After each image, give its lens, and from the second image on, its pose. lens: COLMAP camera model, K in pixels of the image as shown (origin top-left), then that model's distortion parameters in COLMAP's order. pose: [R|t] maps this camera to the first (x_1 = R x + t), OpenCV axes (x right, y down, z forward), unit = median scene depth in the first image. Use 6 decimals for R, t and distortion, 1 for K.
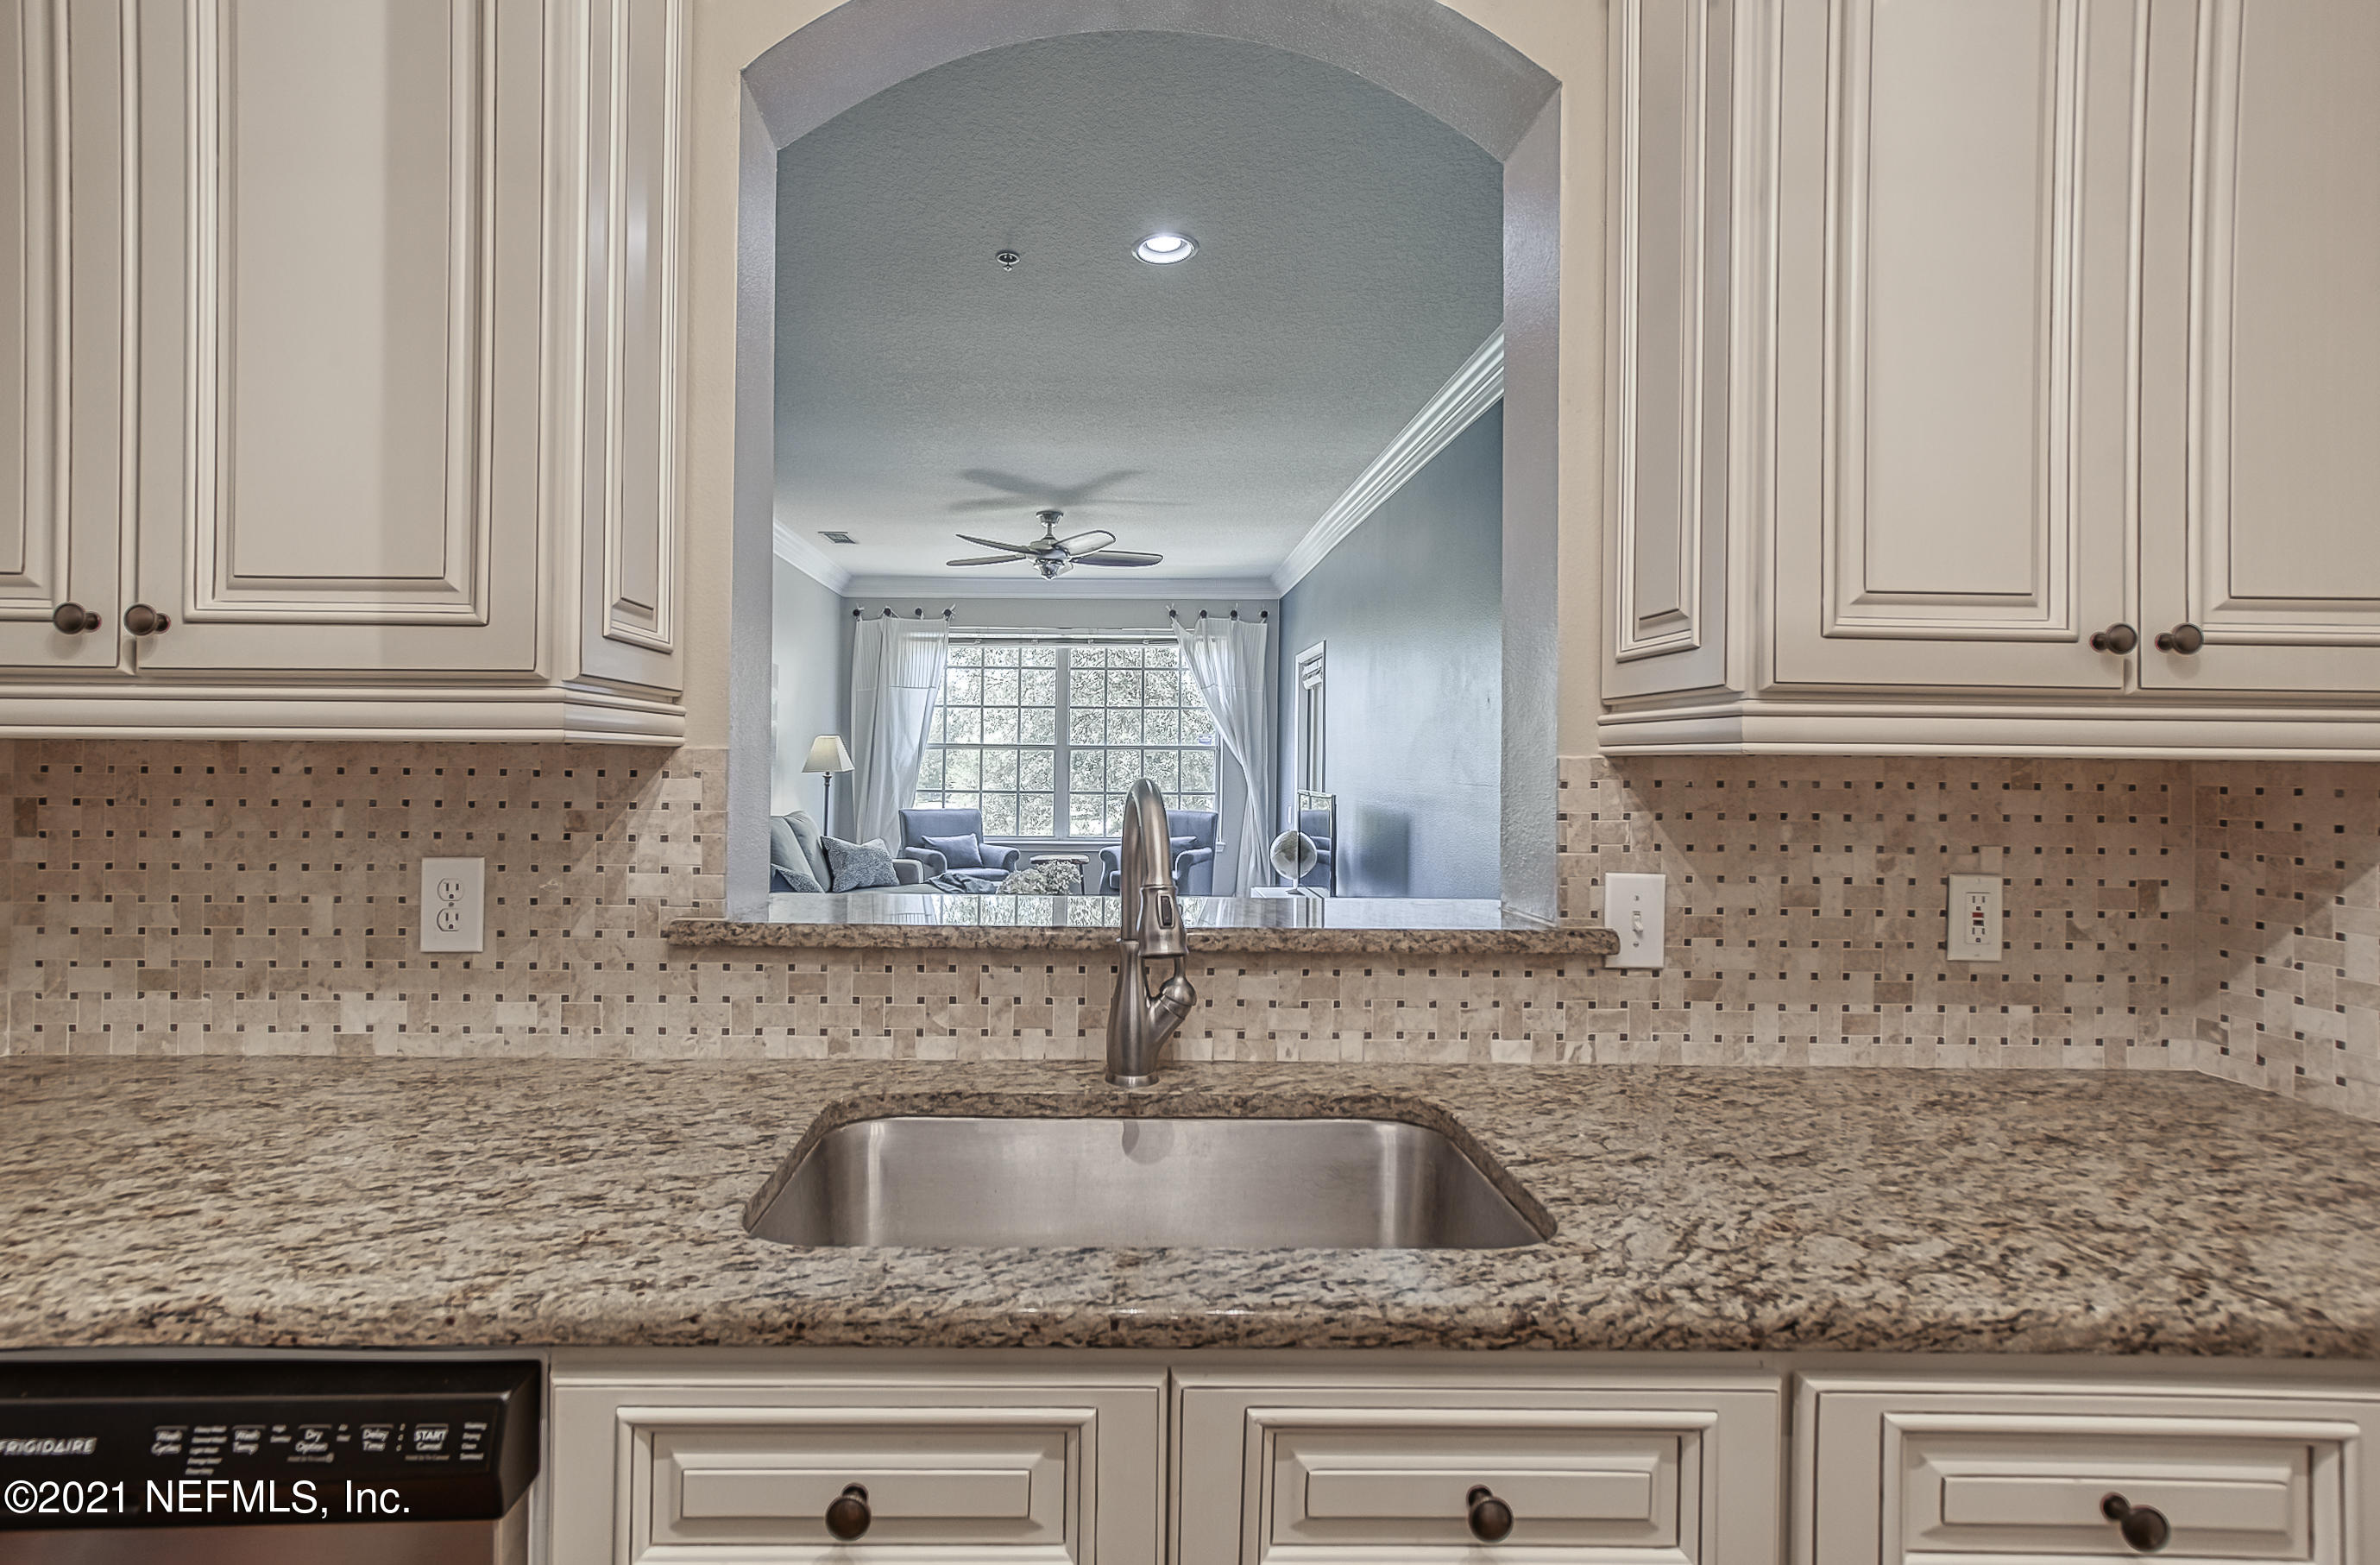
lens RADIAL K [[1054.6, 0, 1127.7], [0, 1054.6, 762.6], [0, 0, 1]] dist [0.000210, 0.000126]
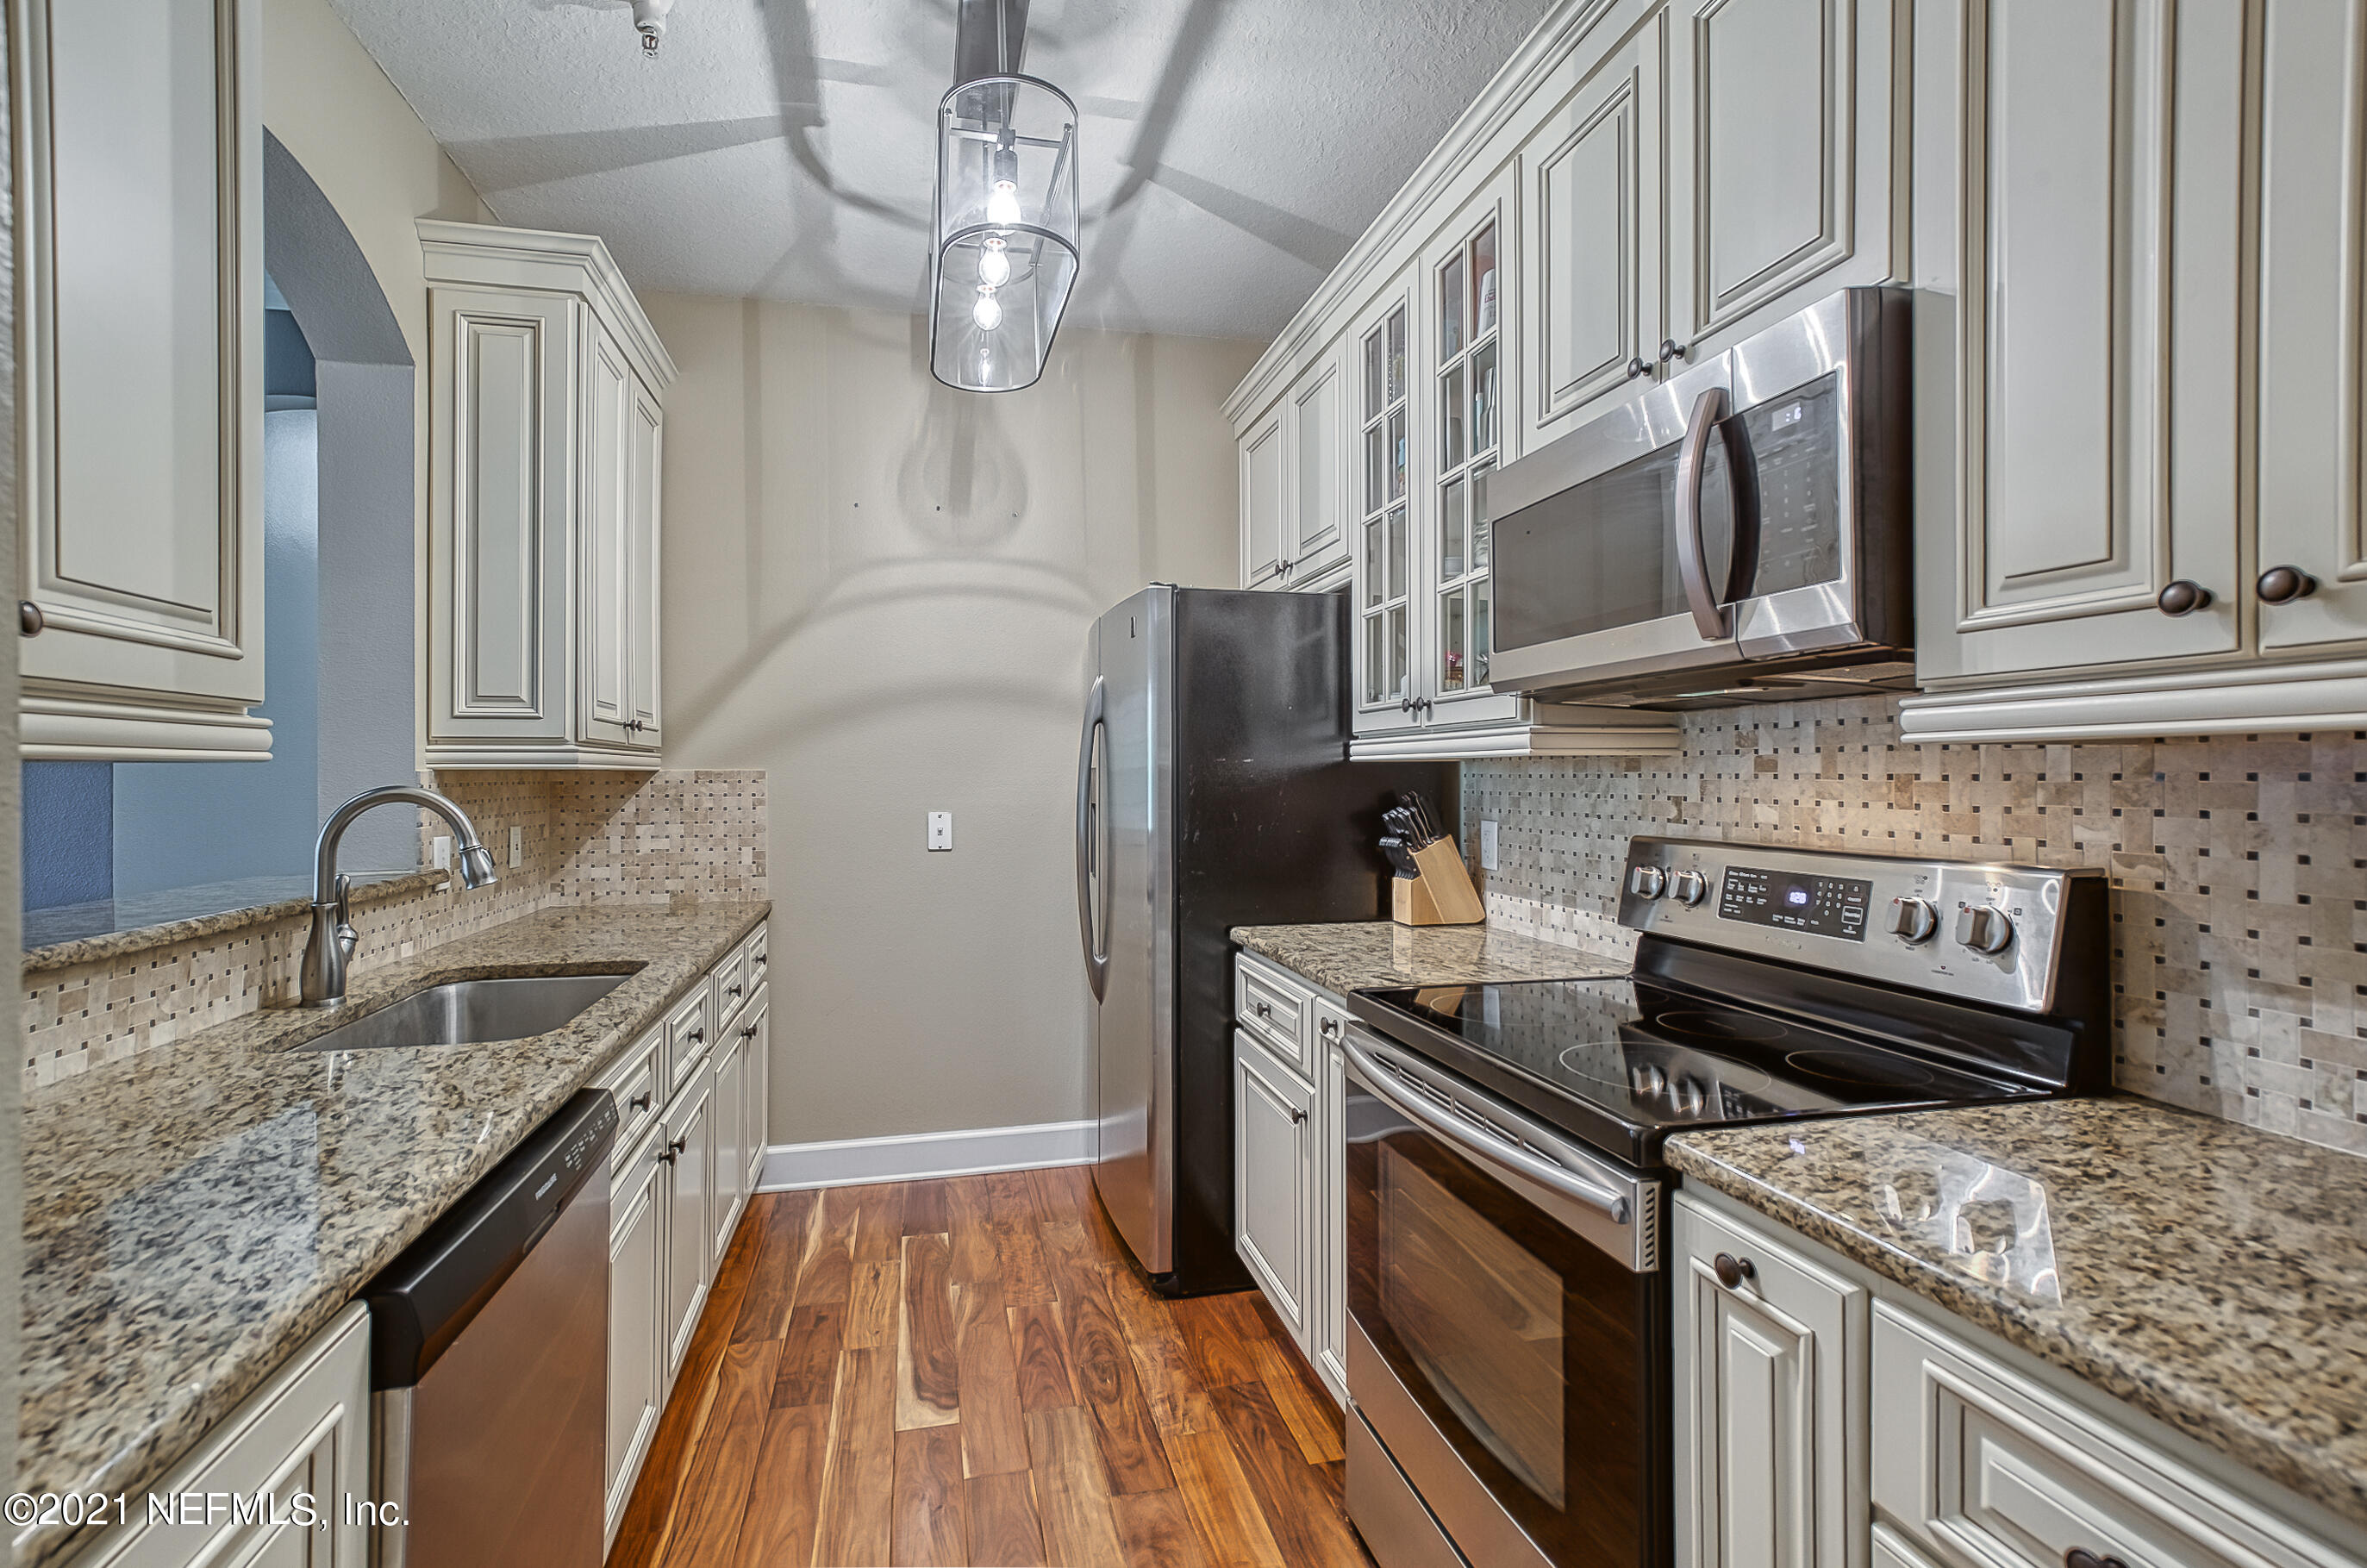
lens RADIAL K [[1069.8, 0, 1125.3], [0, 1069.8, 778.5], [0, 0, 1]] dist [-0.000188, 0.000019]
pose [[-0.186772, -0.012526, 0.982324, -1.493936], [0.001810, 0.999913, 0.013094, -0.012331], [-0.982402, 0.004224, -0.186733, 0.211988]]
